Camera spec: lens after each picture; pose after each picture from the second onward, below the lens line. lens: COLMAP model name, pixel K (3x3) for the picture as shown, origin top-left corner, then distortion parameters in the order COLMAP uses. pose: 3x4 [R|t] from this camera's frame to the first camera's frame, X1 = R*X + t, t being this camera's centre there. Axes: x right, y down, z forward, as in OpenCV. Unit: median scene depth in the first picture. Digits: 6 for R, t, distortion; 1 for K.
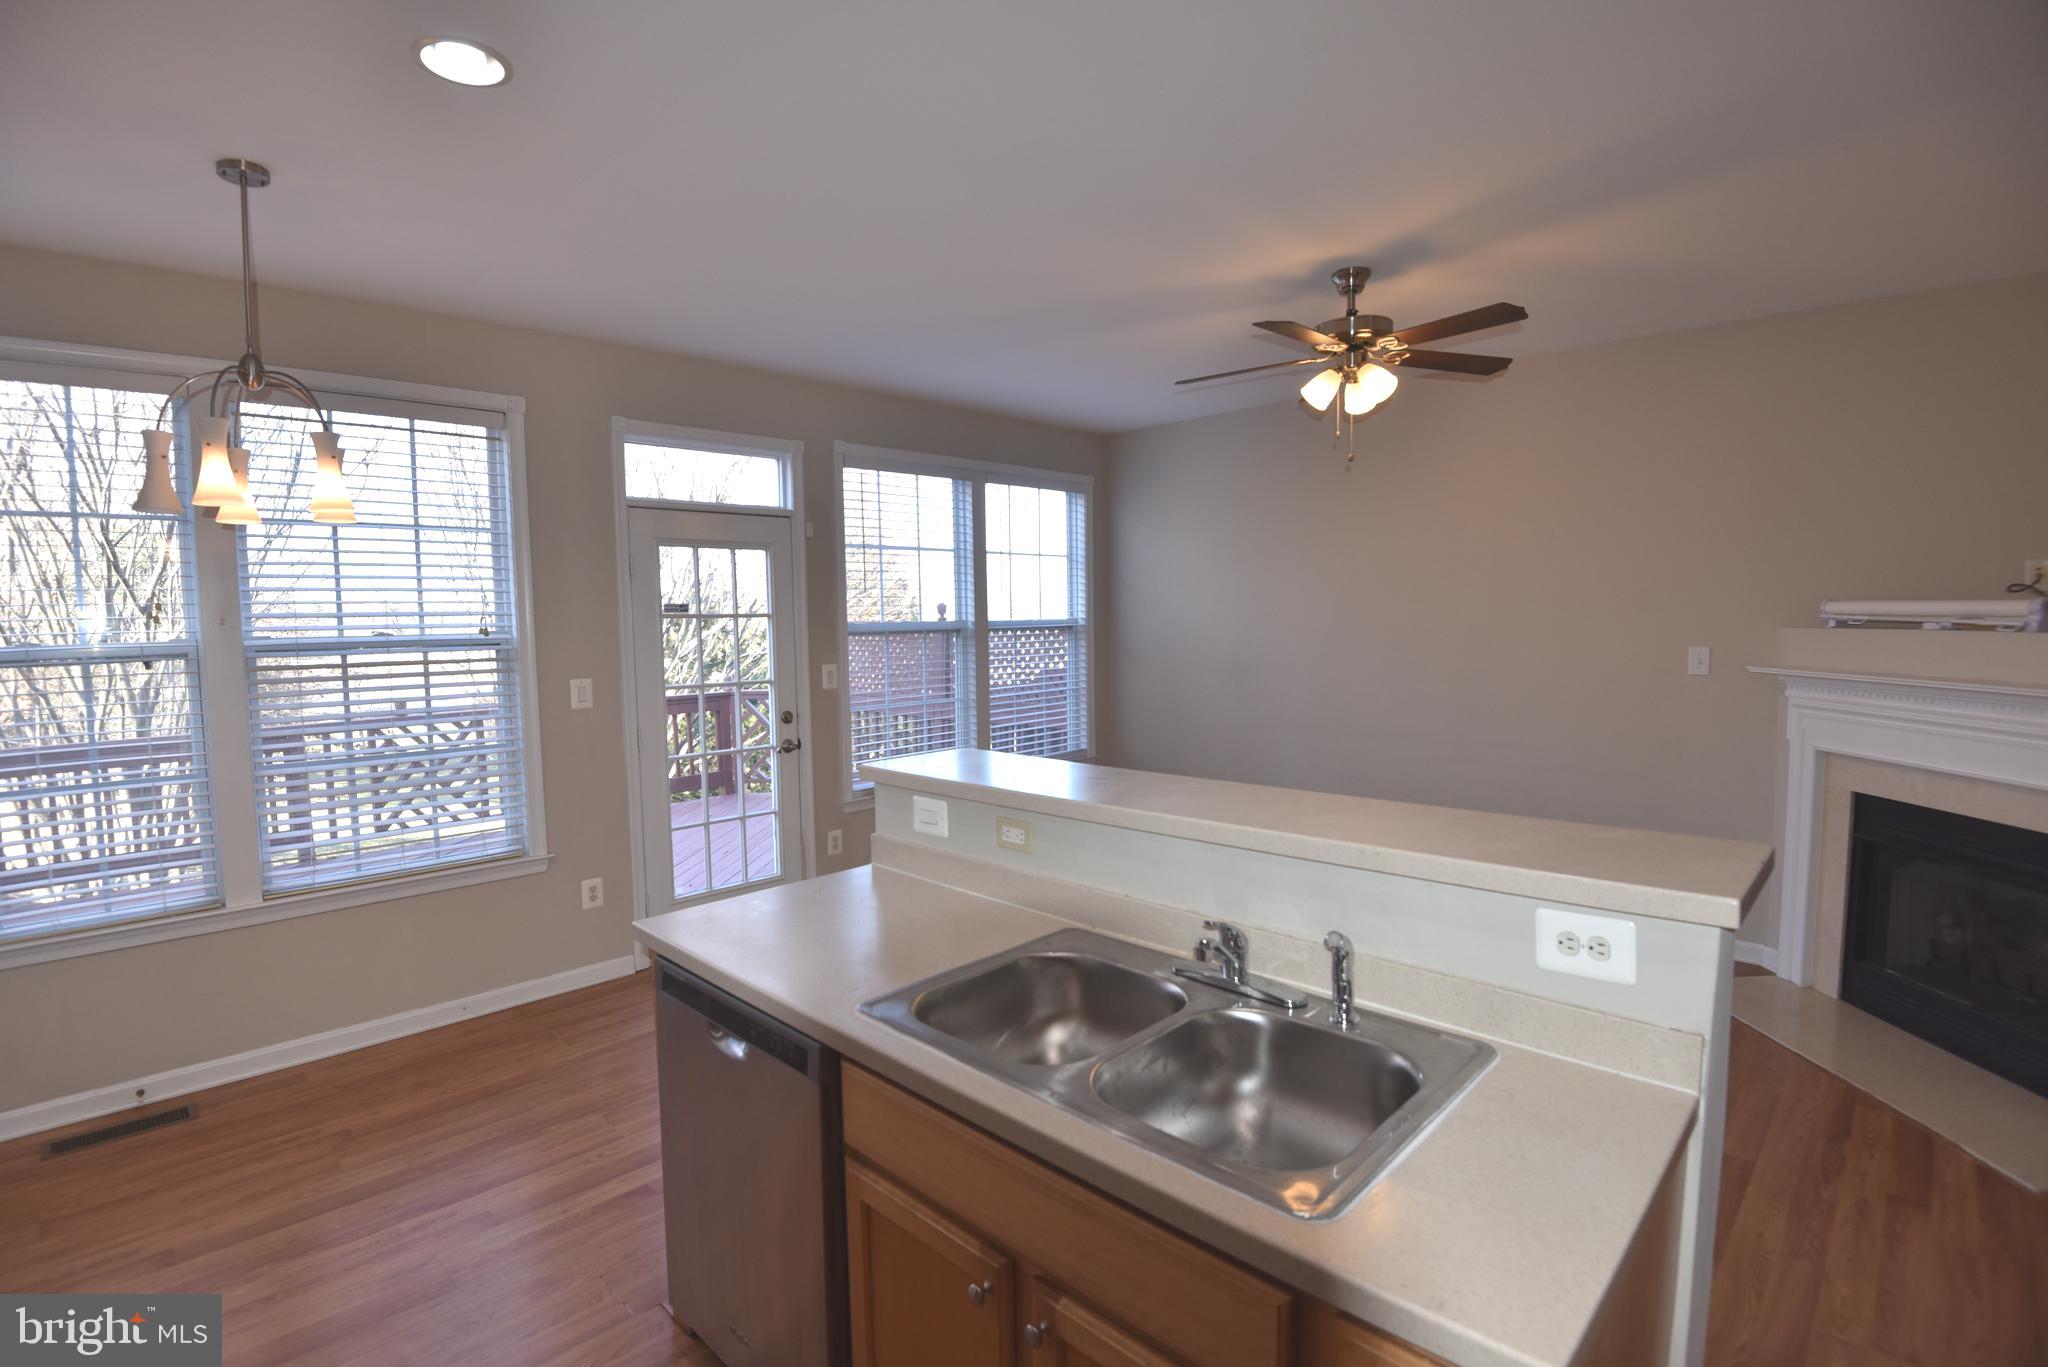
lens RADIAL K [[948.9, 0, 1016.5], [0, 948.9, 685.6], [0, 0, 1]] dist [-0.002004, -0.029750]
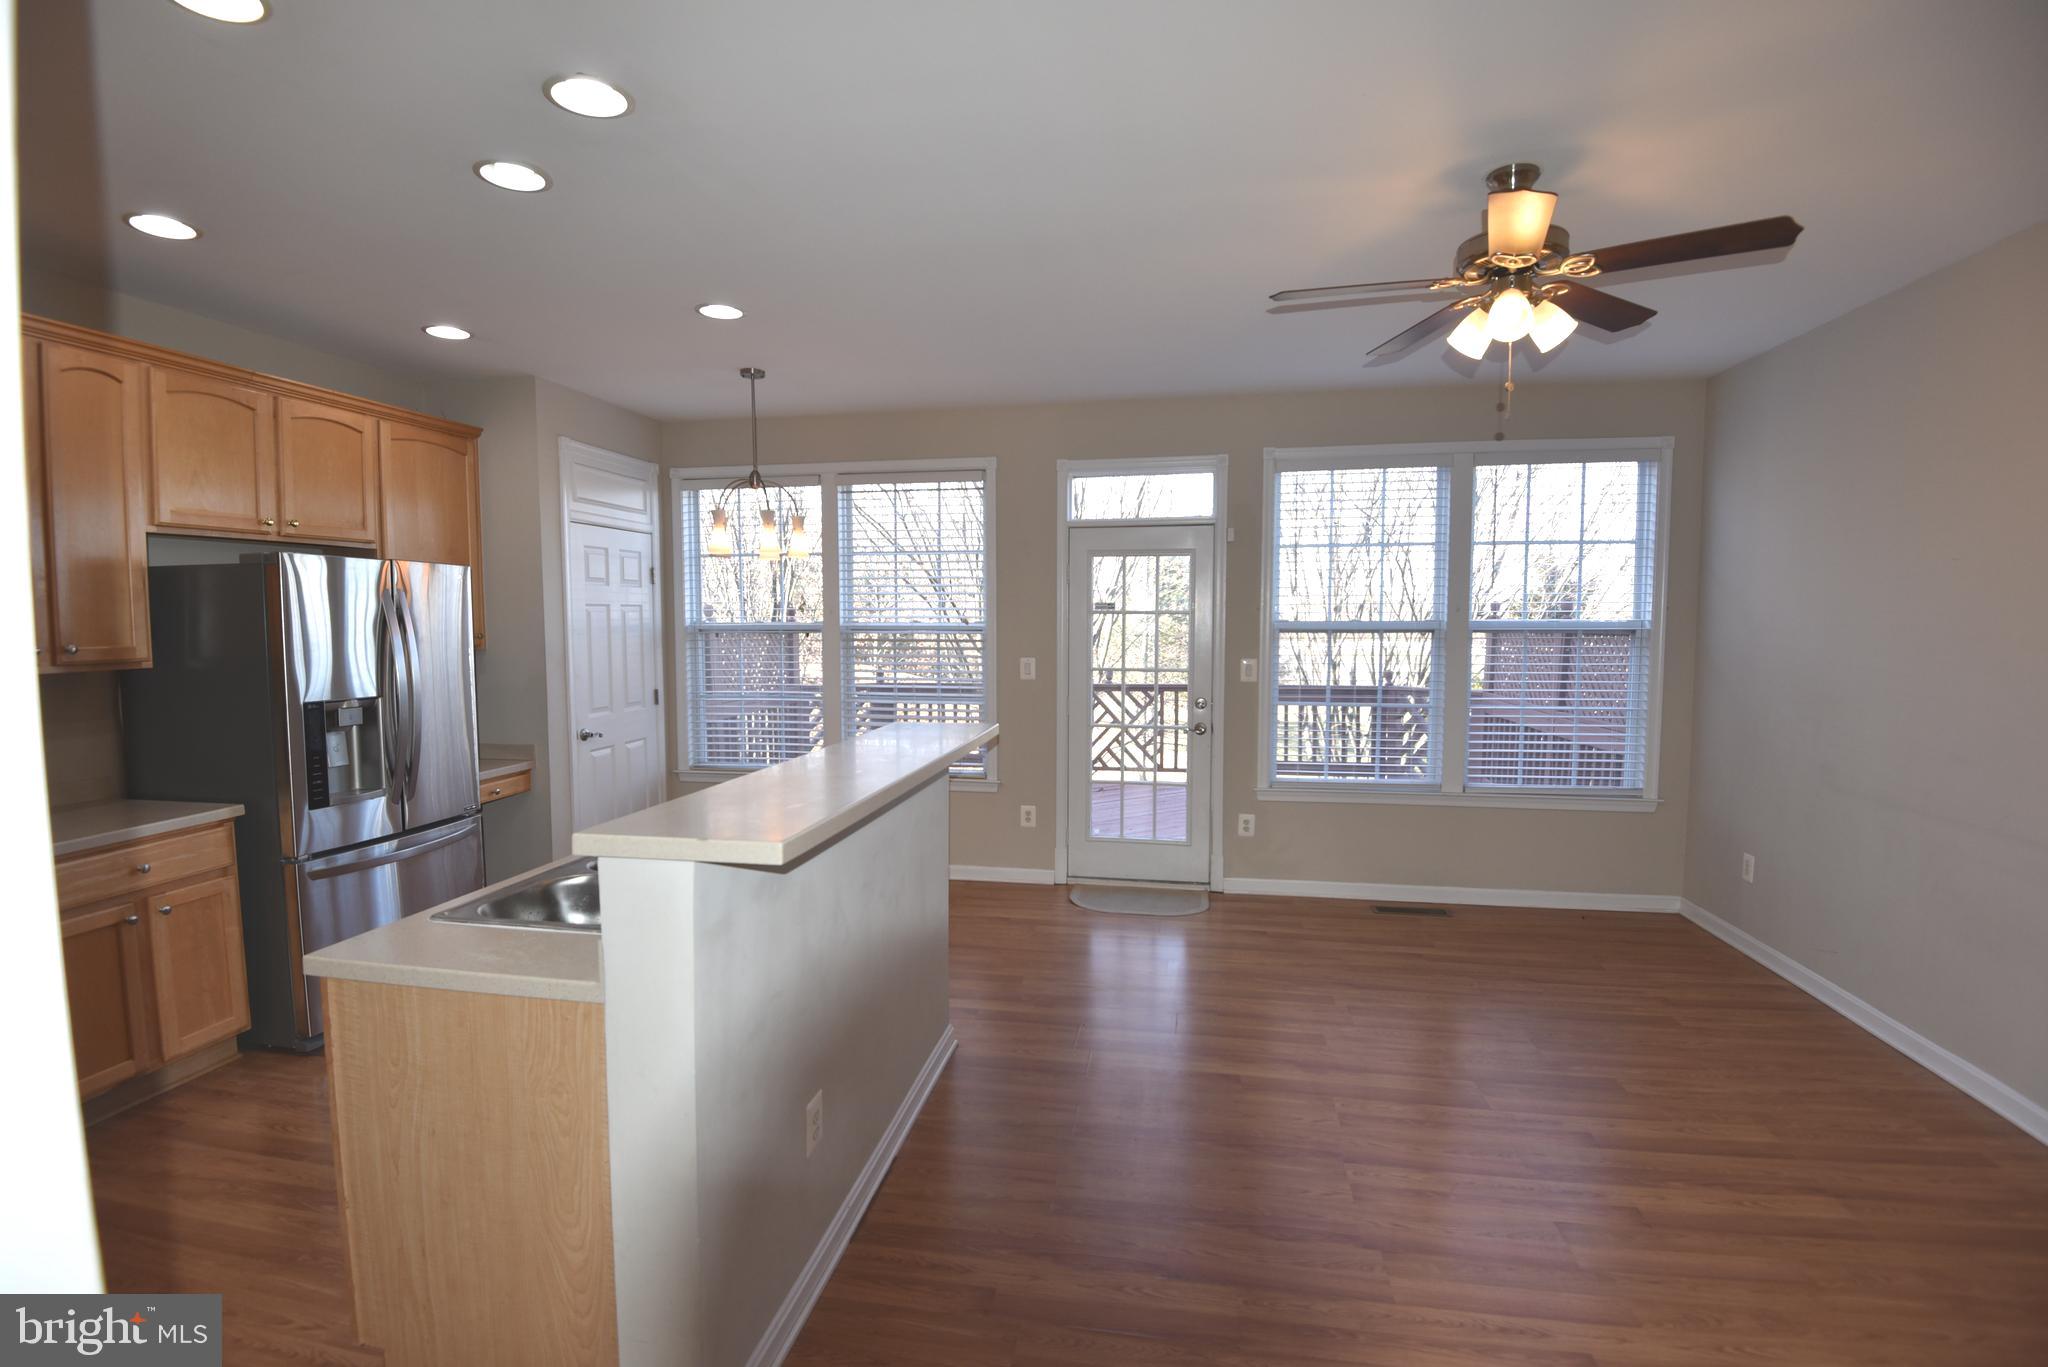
lens RADIAL K [[949.8, 0, 1015.6], [0, 949.8, 684.2], [0, 0, 1]] dist [-0.001240, -0.029767]
pose [[0.563333, 0.073792, -0.822928, 0.614378], [-0.068075, 0.996763, 0.042779, -0.024560], [0.823421, 0.031922, 0.566533, 0.198524]]
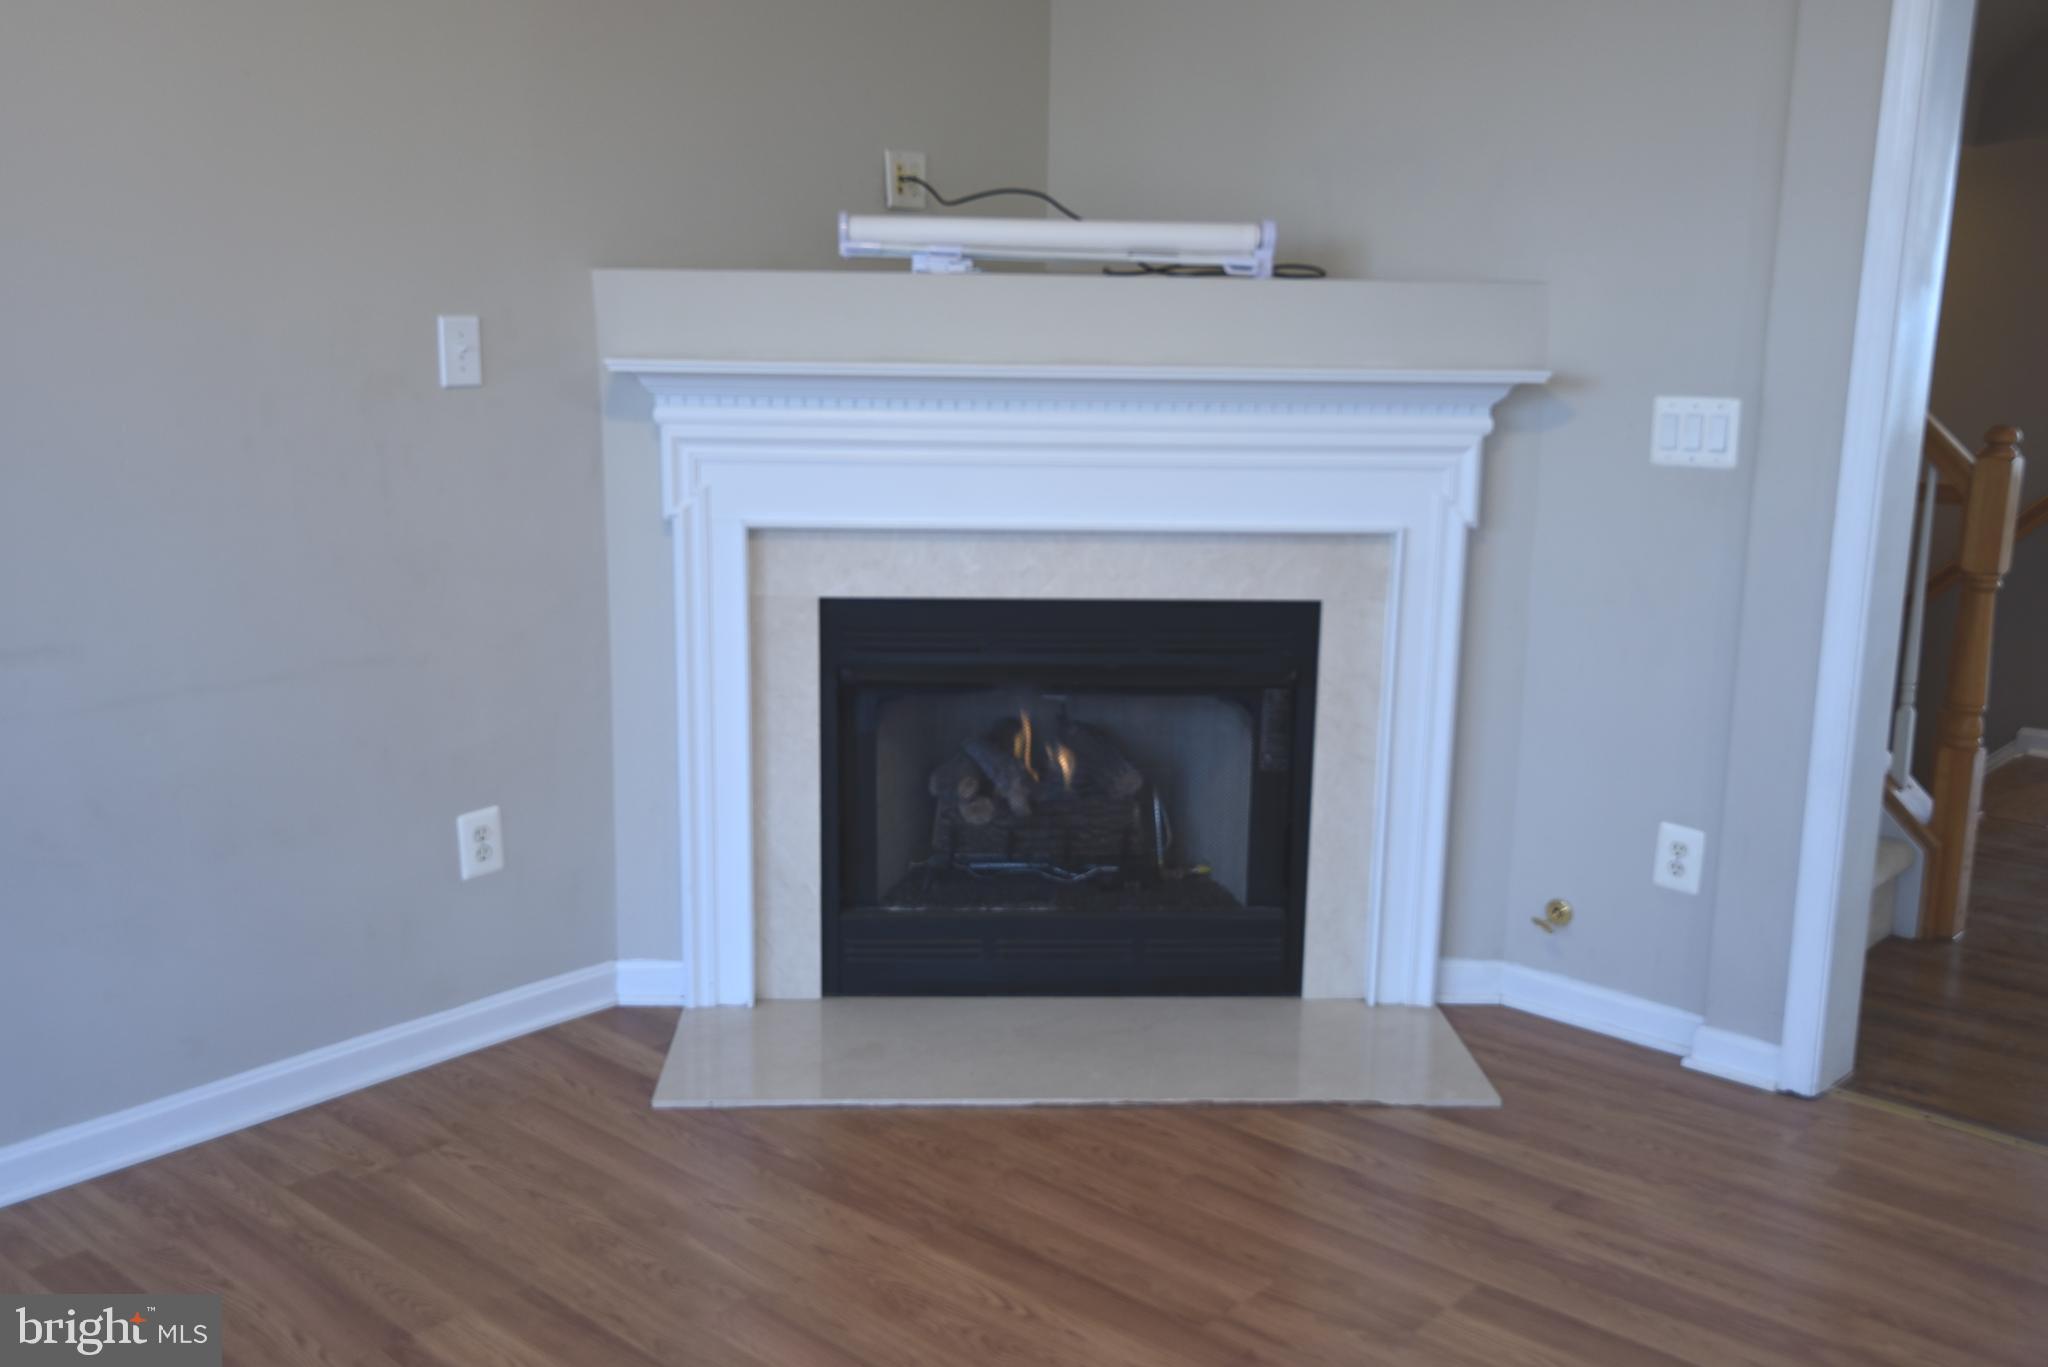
lens RADIAL K [[1966.7, 0, 1022.7], [0, 1966.7, 711.0], [0, 0, 1]] dist [0.001037, -0.000372]
pose [[-0.041325, -0.201898, 0.978534, -0.141744], [0.060698, 0.977055, 0.204156, -0.031913], [-0.997300, 0.067831, -0.028122, 0.759445]]
